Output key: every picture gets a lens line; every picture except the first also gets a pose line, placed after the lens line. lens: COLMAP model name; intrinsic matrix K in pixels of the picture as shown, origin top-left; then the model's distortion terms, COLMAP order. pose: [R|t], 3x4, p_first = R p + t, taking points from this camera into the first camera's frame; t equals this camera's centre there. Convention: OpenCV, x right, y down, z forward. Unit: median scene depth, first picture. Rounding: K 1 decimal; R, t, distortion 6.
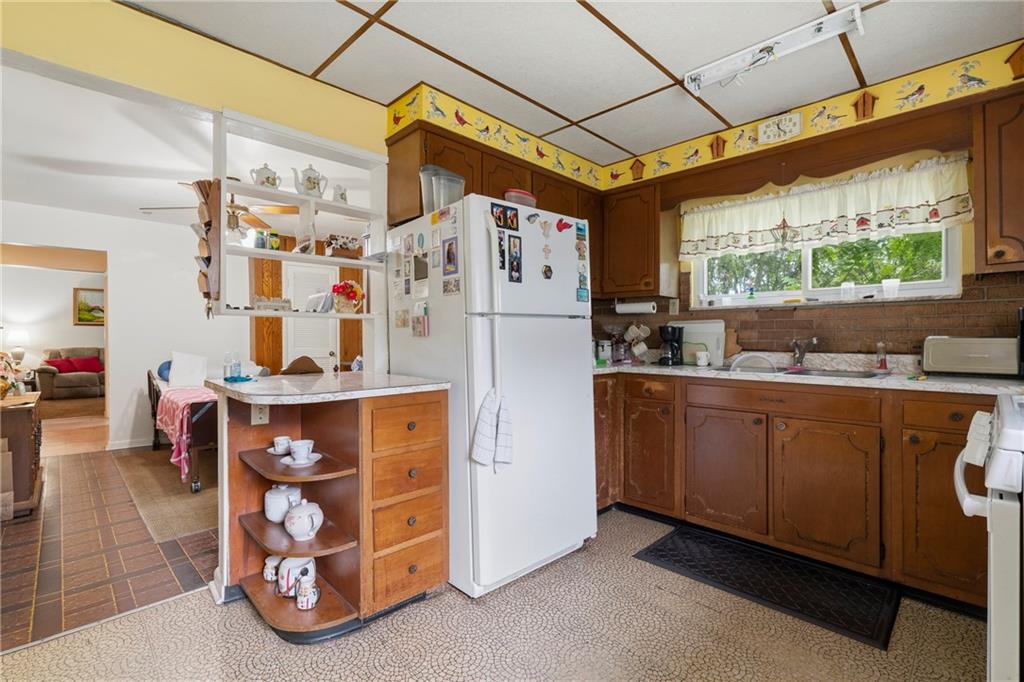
lens RADIAL K [[454.0, 0, 507.6], [0, 454.0, 342.2], [0, 0, 1]] dist [0.001440, 0.000306]
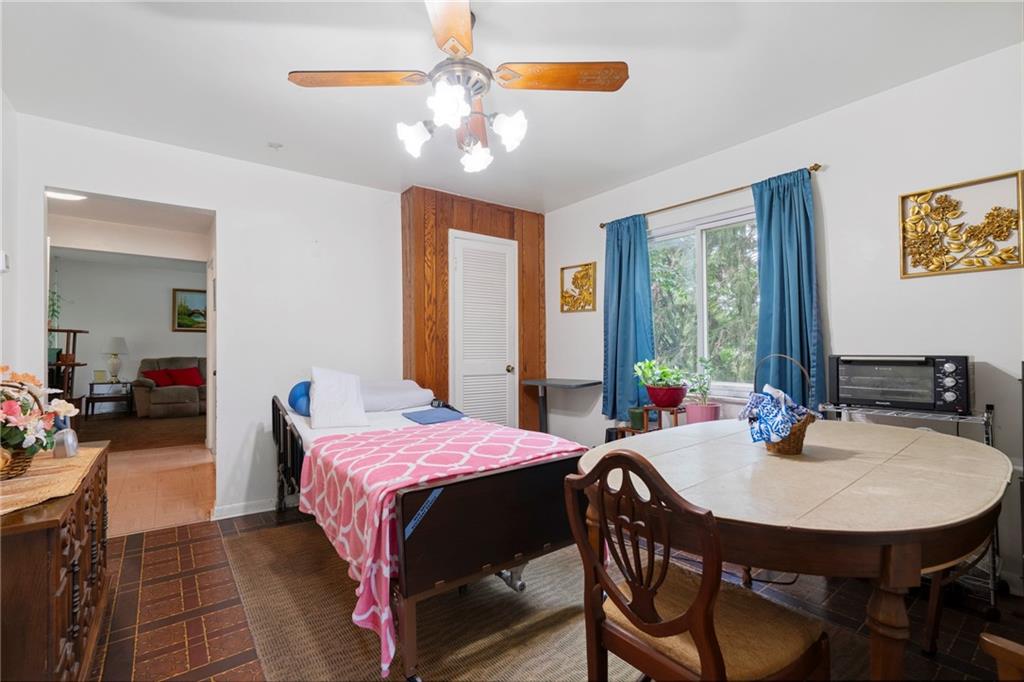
lens RADIAL K [[454.0, 0, 513.4], [0, 454.0, 345.3], [0, 0, 1]] dist [0.001440, 0.000306]
pose [[0.992418, 0.001452, -0.122902, -0.191451], [-0.003126, 0.999905, -0.013435, -0.000574], [0.122870, 0.013717, 0.992328, 0.206970]]
